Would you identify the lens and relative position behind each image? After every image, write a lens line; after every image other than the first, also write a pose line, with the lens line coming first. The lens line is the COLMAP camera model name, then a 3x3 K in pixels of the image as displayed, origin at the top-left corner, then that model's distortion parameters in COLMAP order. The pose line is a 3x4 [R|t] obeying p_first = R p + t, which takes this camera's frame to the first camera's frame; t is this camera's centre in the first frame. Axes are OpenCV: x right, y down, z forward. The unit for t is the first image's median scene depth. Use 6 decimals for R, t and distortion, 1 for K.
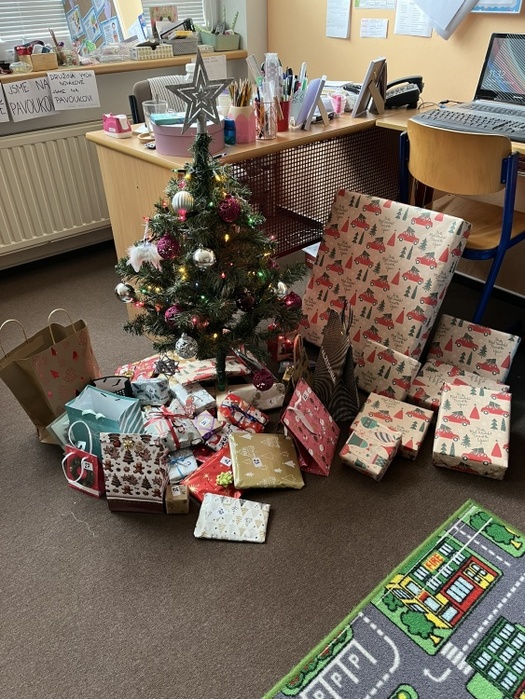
lens RADIAL K [[542.1, 0, 259.3], [0, 542.1, 356.2], [0, 0, 1]] dist [0.070471, -0.096917]
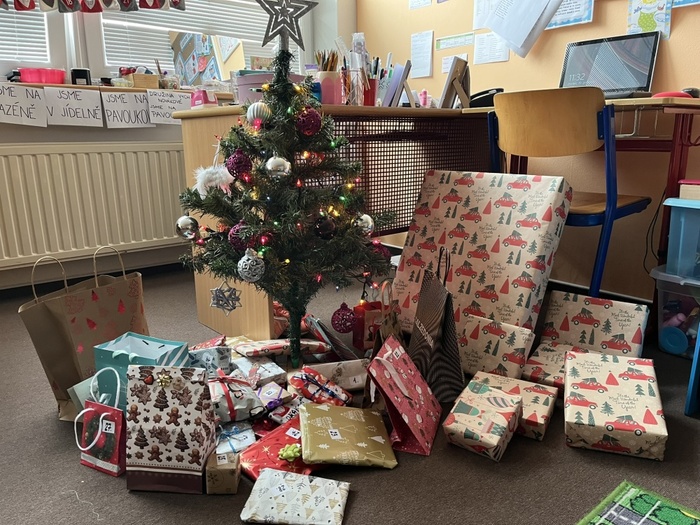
lens RADIAL K [[542.9, 0, 349.2], [0, 542.9, 259.7], [0, 0, 1]] dist [0.070471, -0.096917]
pose [[0.999911, 0.011320, -0.007067, 0.017880], [-0.013117, 0.931167, -0.364356, 0.232354], [0.002456, 0.364416, 0.931233, 0.191362]]
